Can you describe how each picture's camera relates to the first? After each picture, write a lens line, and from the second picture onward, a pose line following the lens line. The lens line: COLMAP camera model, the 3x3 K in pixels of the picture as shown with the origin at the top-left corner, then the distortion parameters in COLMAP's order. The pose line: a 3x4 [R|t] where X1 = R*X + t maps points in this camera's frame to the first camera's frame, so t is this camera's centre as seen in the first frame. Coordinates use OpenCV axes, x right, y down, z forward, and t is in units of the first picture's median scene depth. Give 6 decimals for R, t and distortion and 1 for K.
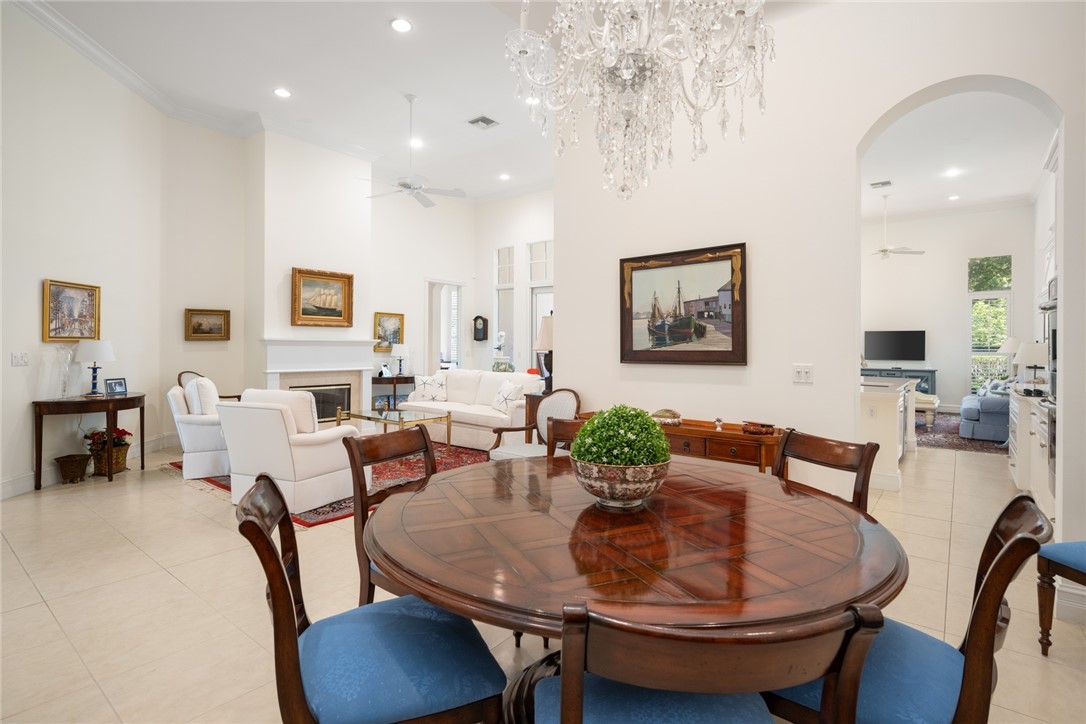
lens RADIAL K [[508.9, 0, 537.8], [0, 508.9, 351.6], [0, 0, 1]] dist [-0.005465, -0.001085]
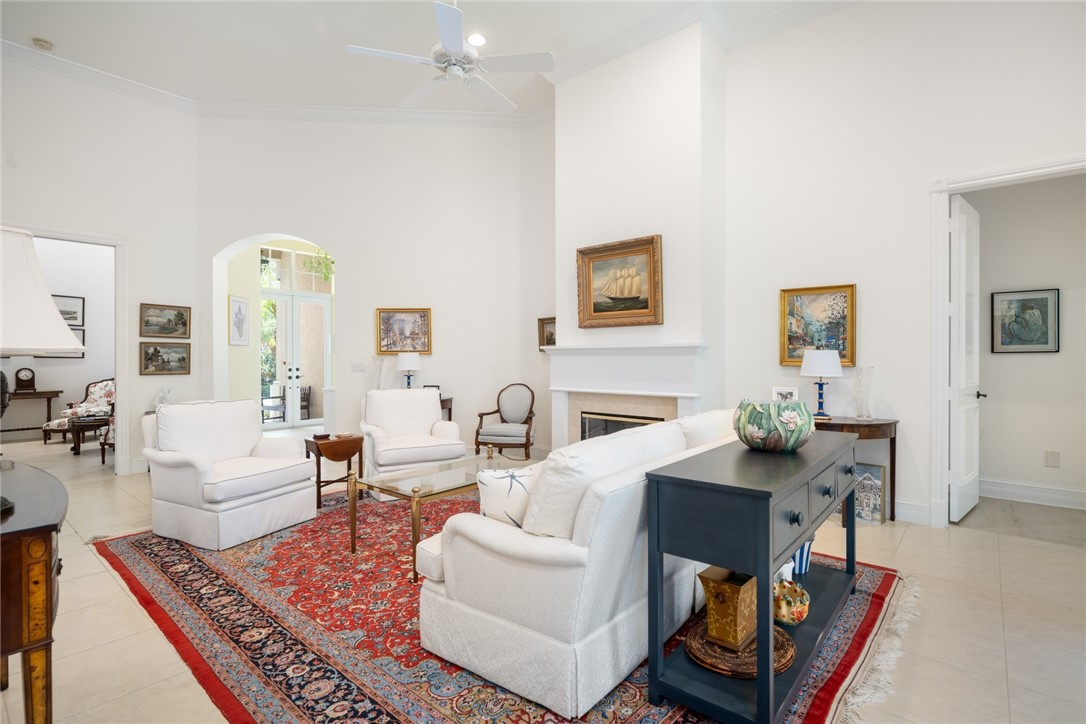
lens RADIAL K [[508.9, 0, 548.5], [0, 508.9, 362.8], [0, 0, 1]] dist [-0.005465, -0.001085]
pose [[0.001934, 0.000595, -0.999998, 0.293170], [-0.007798, 0.999969, 0.000579, -0.001636], [0.999968, 0.007797, 0.001938, 1.103219]]
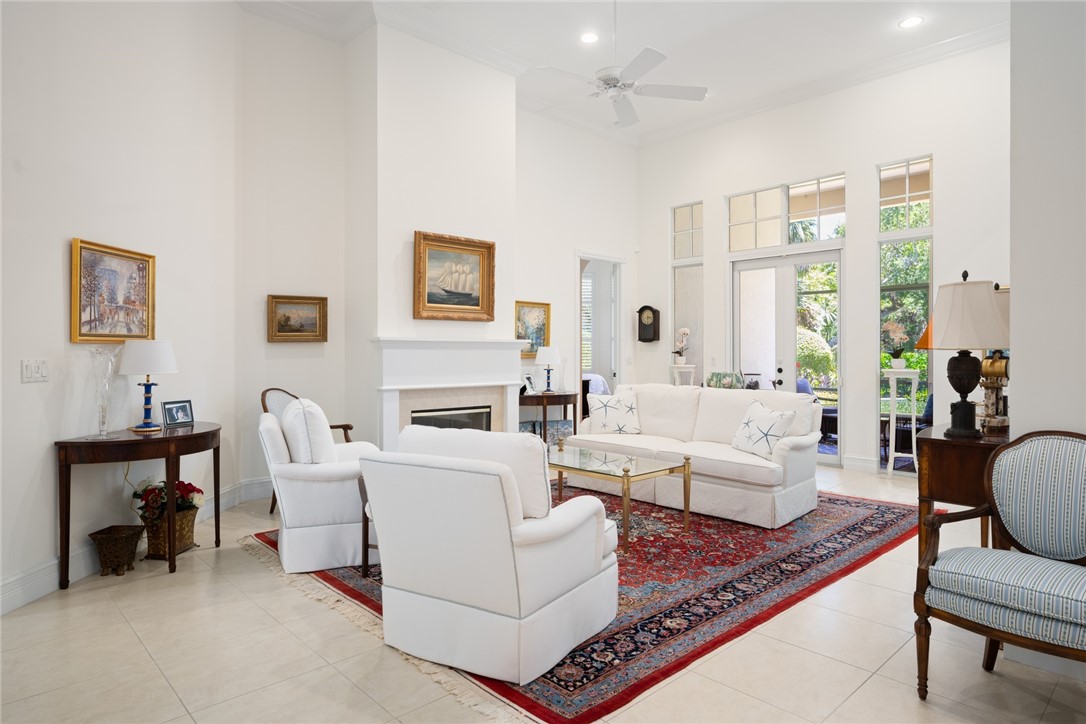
lens RADIAL K [[609.8, 0, 541.8], [0, 609.8, 358.1], [0, 0, 1]] dist [-0.003497, -0.005642]
pose [[0.990229, -0.006037, -0.139317, -0.241614], [0.005808, 0.999981, -0.002051, 0.003369], [0.139327, 0.001222, 0.990246, 0.271545]]
